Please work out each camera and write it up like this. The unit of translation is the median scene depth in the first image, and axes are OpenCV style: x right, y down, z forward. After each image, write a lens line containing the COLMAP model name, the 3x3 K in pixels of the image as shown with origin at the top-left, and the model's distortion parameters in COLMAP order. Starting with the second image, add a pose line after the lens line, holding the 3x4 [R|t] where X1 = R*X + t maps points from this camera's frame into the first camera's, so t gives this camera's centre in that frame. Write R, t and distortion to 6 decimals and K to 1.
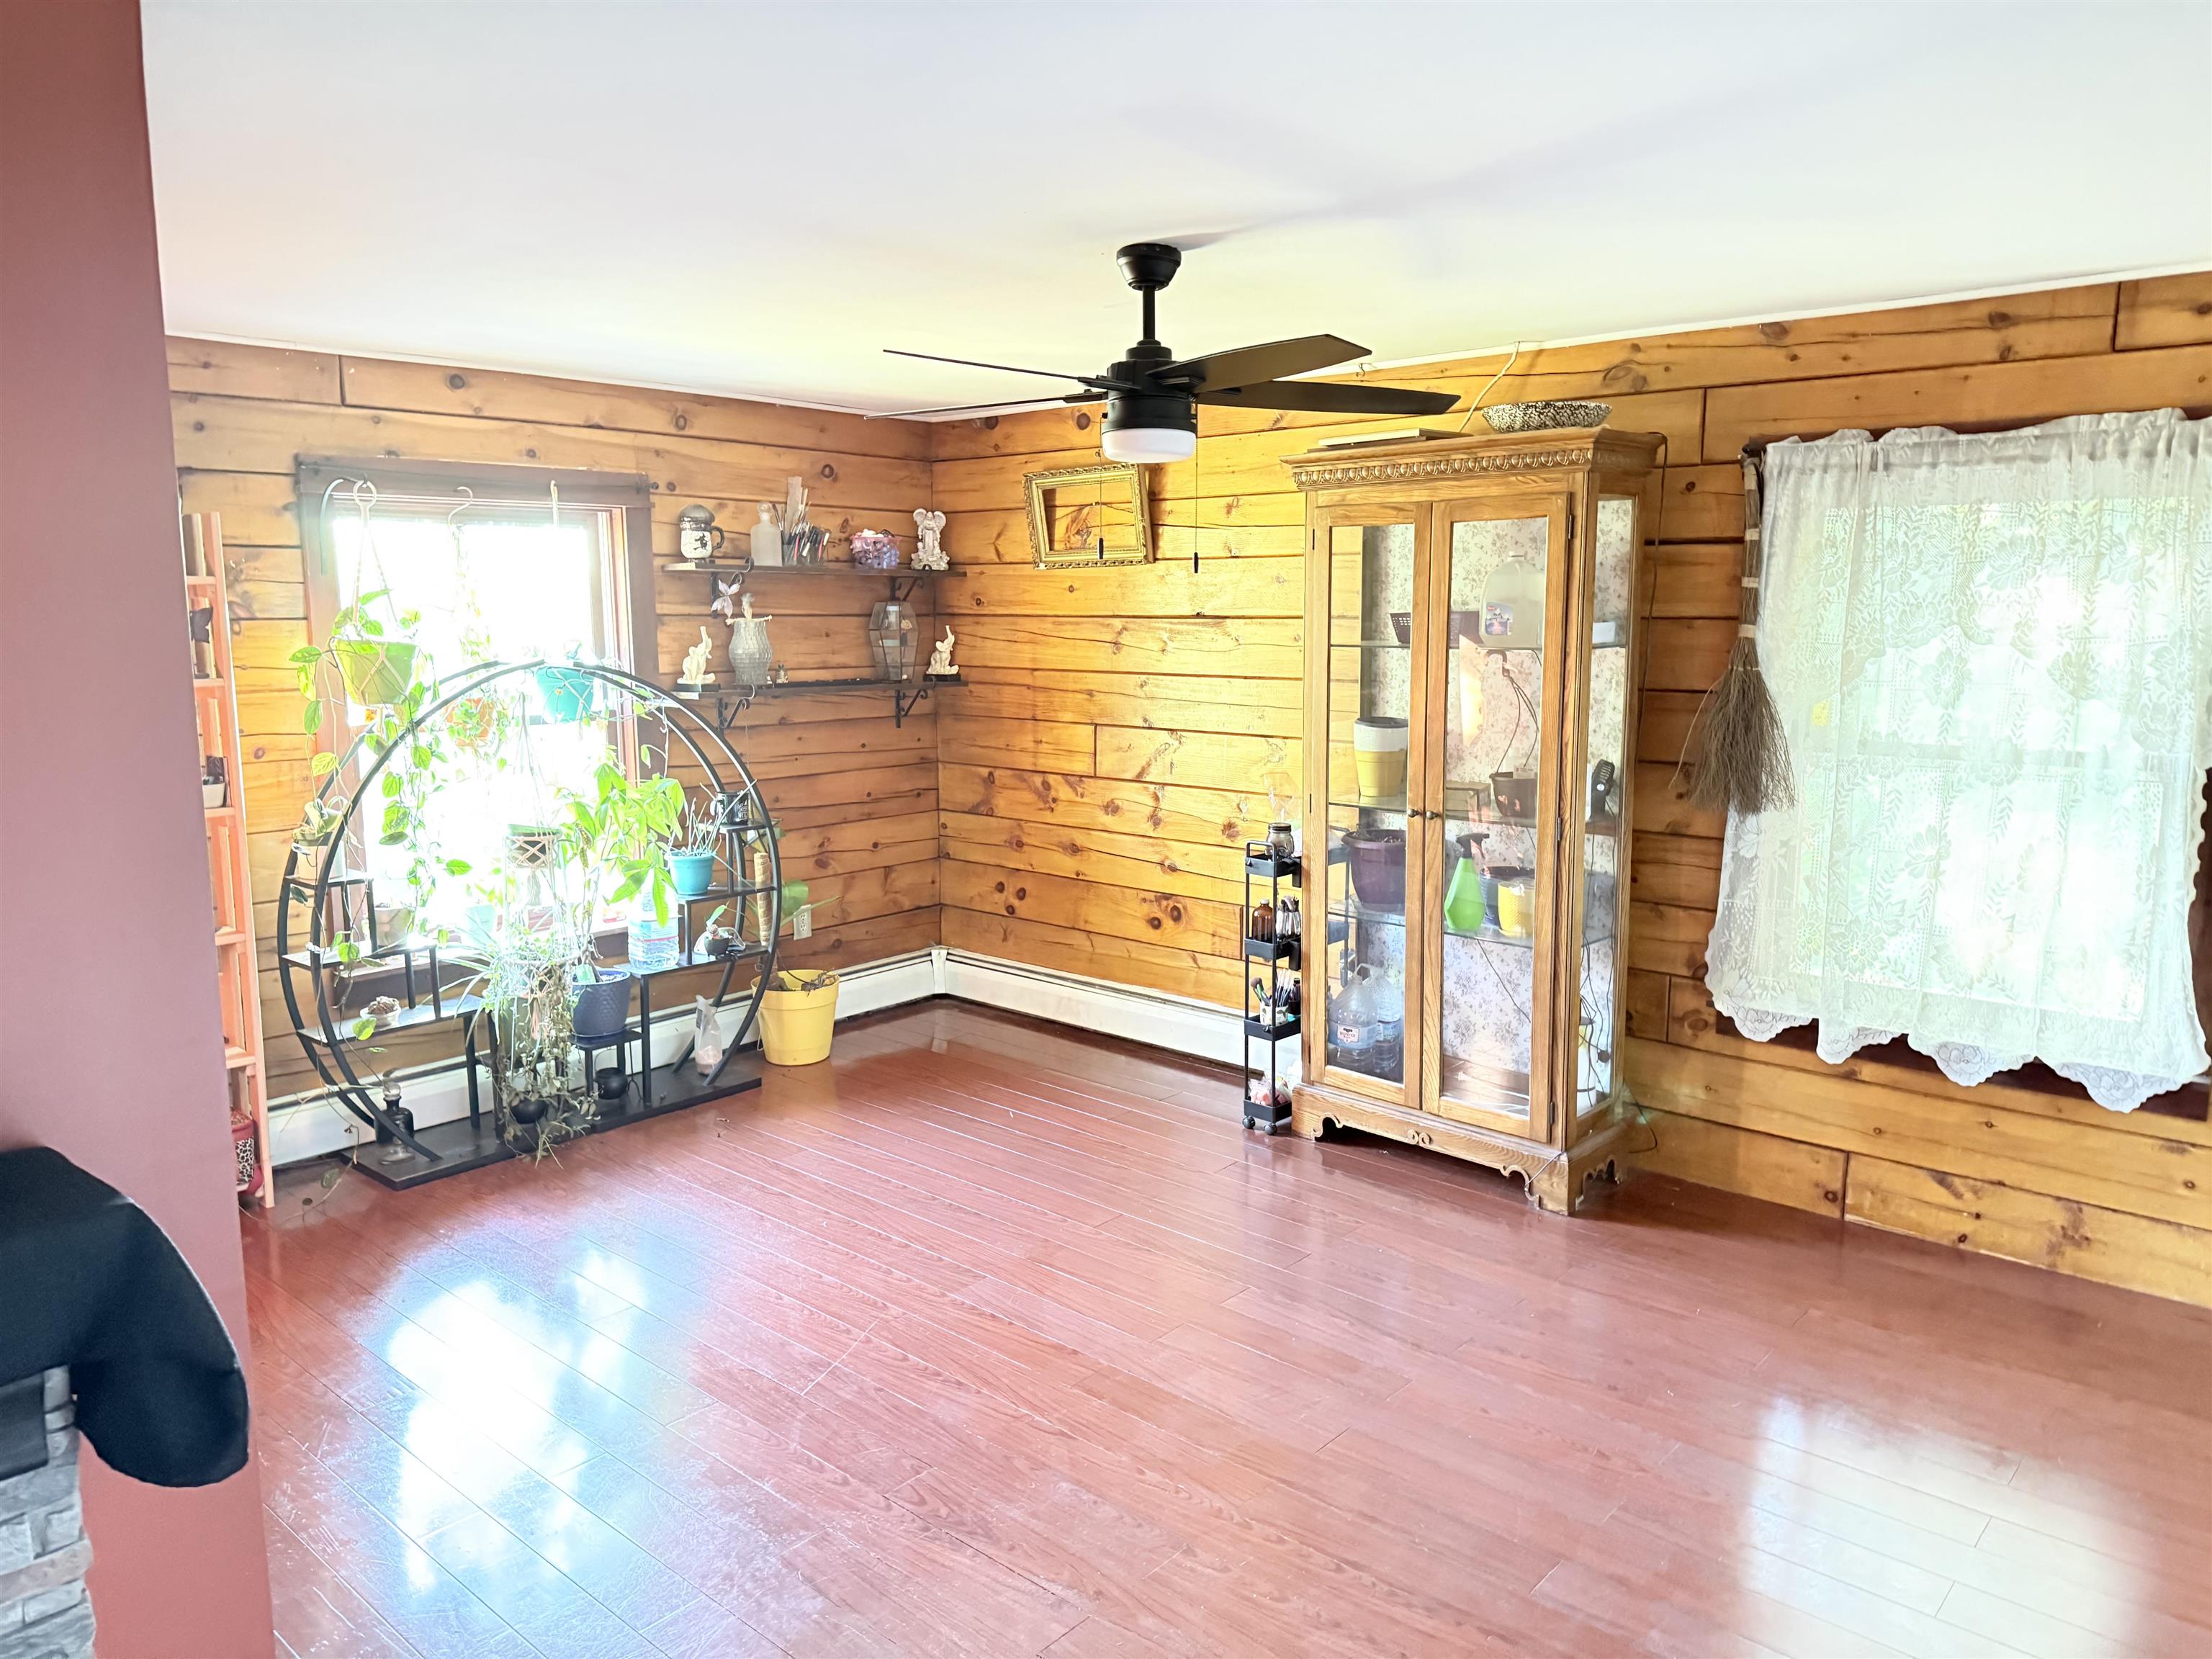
lens RADIAL K [[1571.4, 0, 1104.1], [0, 1571.4, 805.9], [0, 0, 1]] dist [0.051494, -0.061146]
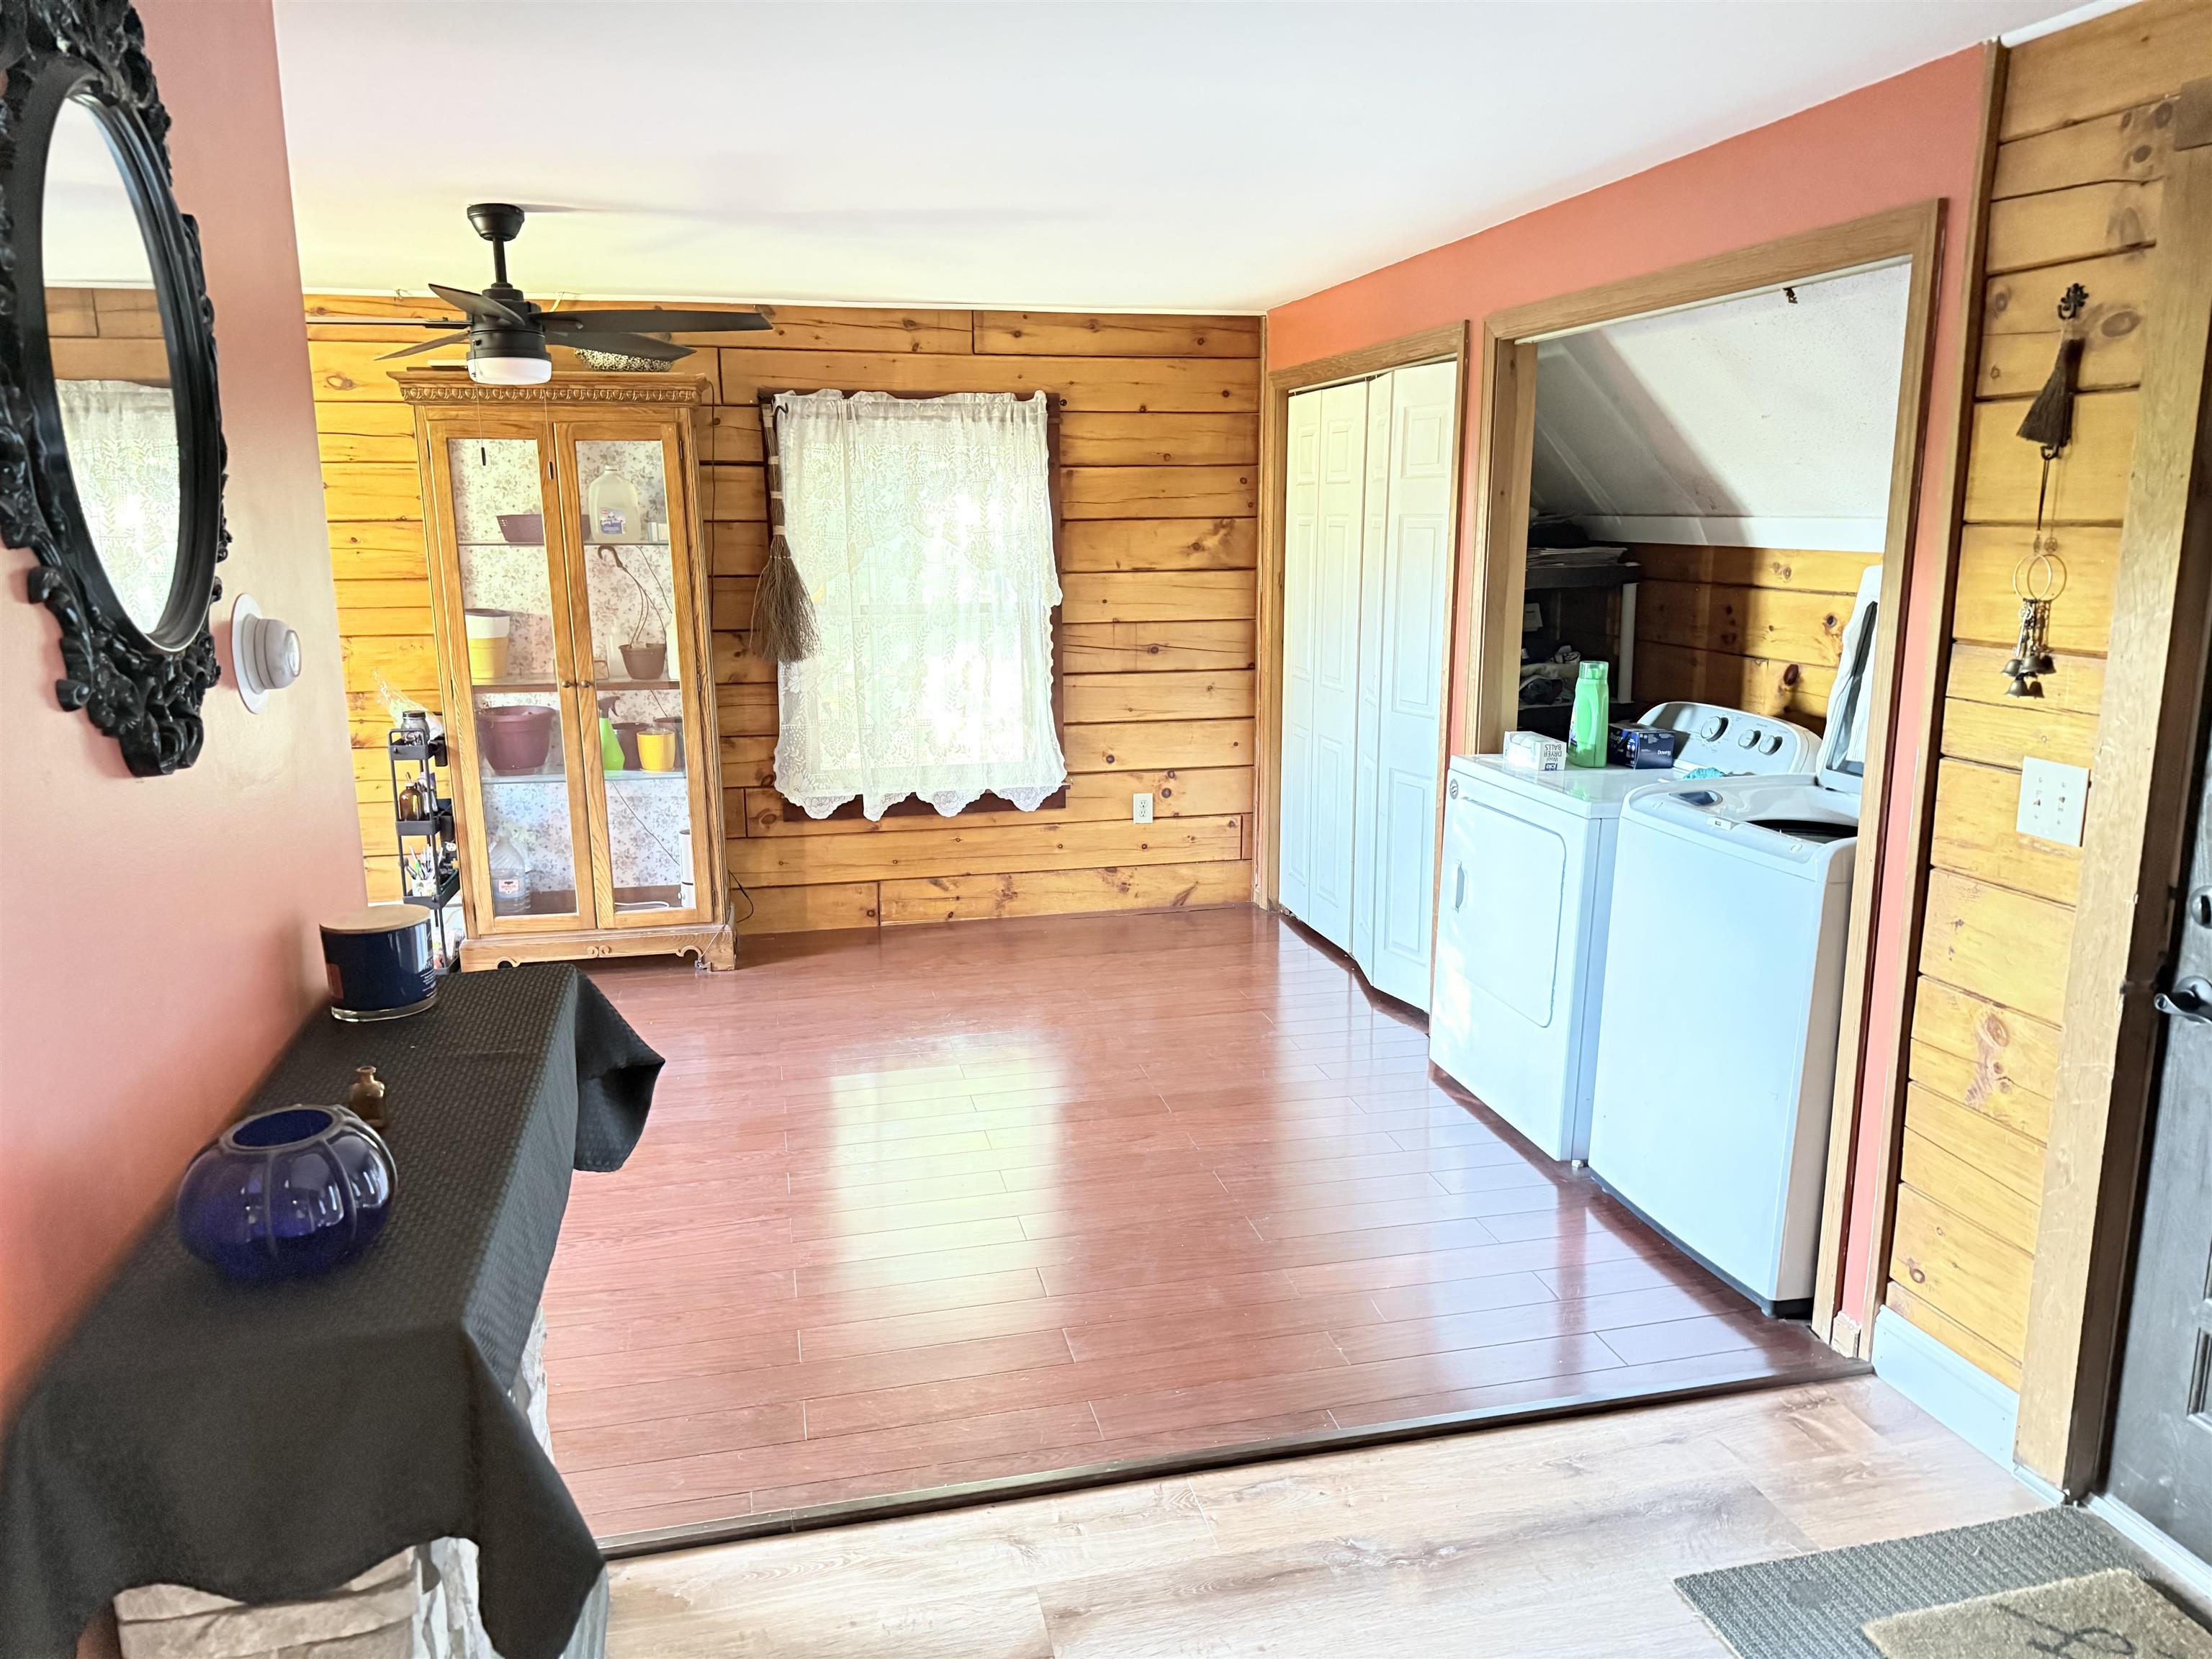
lens RADIAL K [[1569.8, 0, 1146.5], [0, 1569.8, 852.6], [0, 0, 1]] dist [0.057947, -0.064414]
pose [[0.552651, -0.177752, 0.814236, -0.616764], [0.109281, 0.984011, 0.140642, 0.009732], [-0.826217, 0.011255, 0.563240, -0.053670]]
